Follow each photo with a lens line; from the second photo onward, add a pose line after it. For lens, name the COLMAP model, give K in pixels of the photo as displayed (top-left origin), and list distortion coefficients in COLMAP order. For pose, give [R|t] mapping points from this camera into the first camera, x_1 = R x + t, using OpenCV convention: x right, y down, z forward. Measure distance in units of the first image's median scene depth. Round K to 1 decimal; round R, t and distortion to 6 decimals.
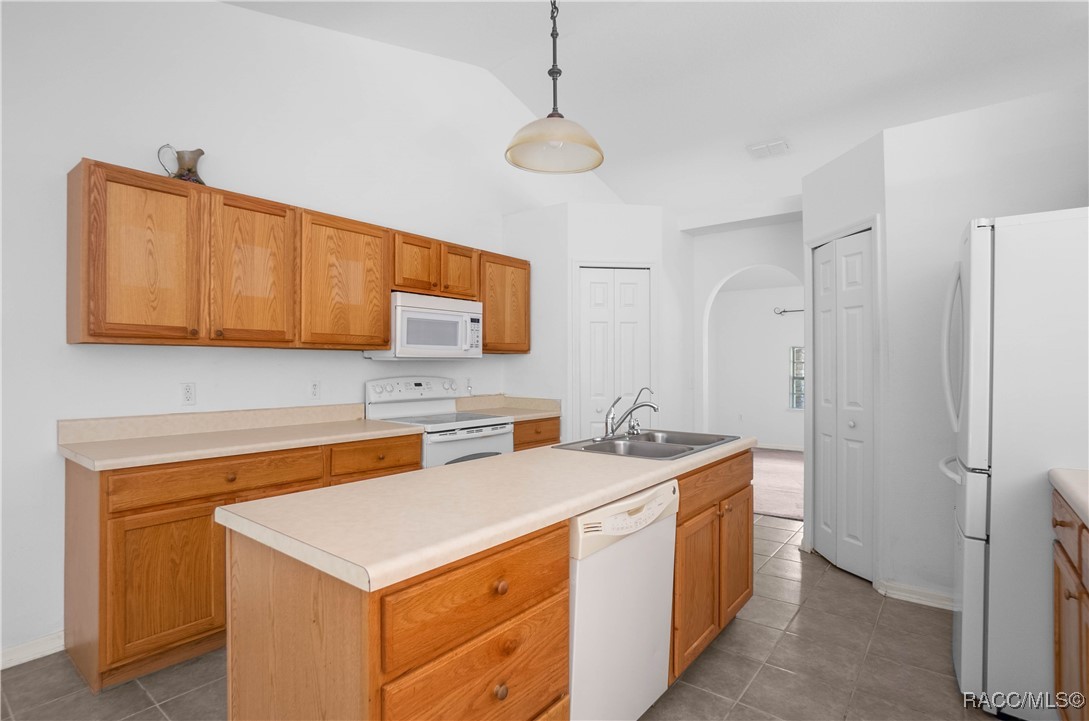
lens RADIAL K [[542.0, 0, 538.8], [0, 542.0, 362.7], [0, 0, 1]] dist [-0.037973, 0.018418]
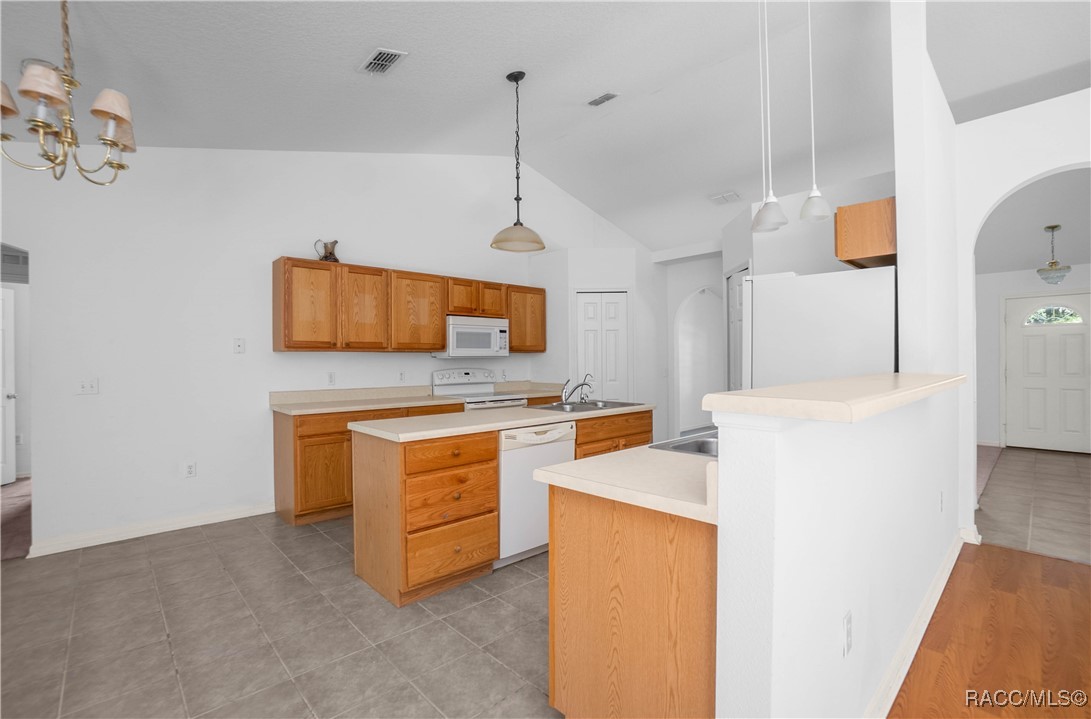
lens RADIAL K [[487.3, 0, 543.9], [0, 487.3, 361.6], [0, 0, 1]] dist [-0.062481, 0.023787]
pose [[0.989233, -0.007757, -0.146143, 0.260497], [0.008959, 0.999931, 0.007568, -0.003672], [0.146074, -0.008796, 0.989235, -0.449416]]
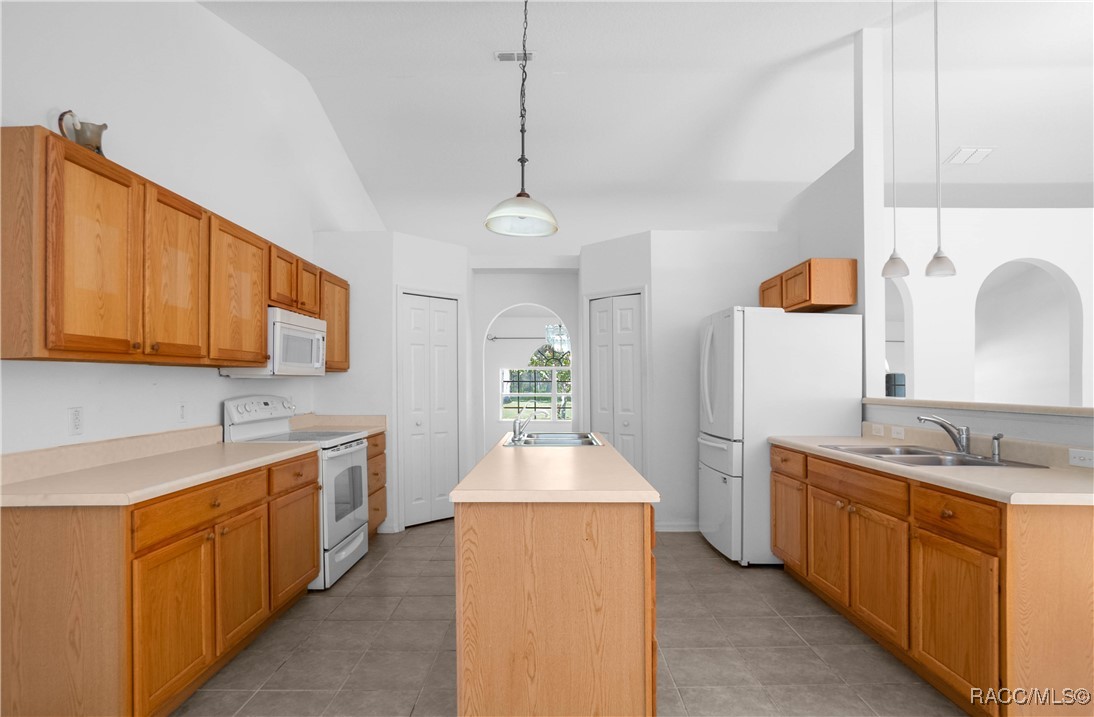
lens RADIAL K [[558.7, 0, 530.4], [0, 558.7, 393.8], [0, 0, 1]] dist [-0.034861, -0.000023]
pose [[0.800271, -0.009886, 0.599557, -0.574845], [-0.005885, 0.999686, 0.024338, -0.004579], [-0.599609, -0.023005, 0.799962, -0.077701]]
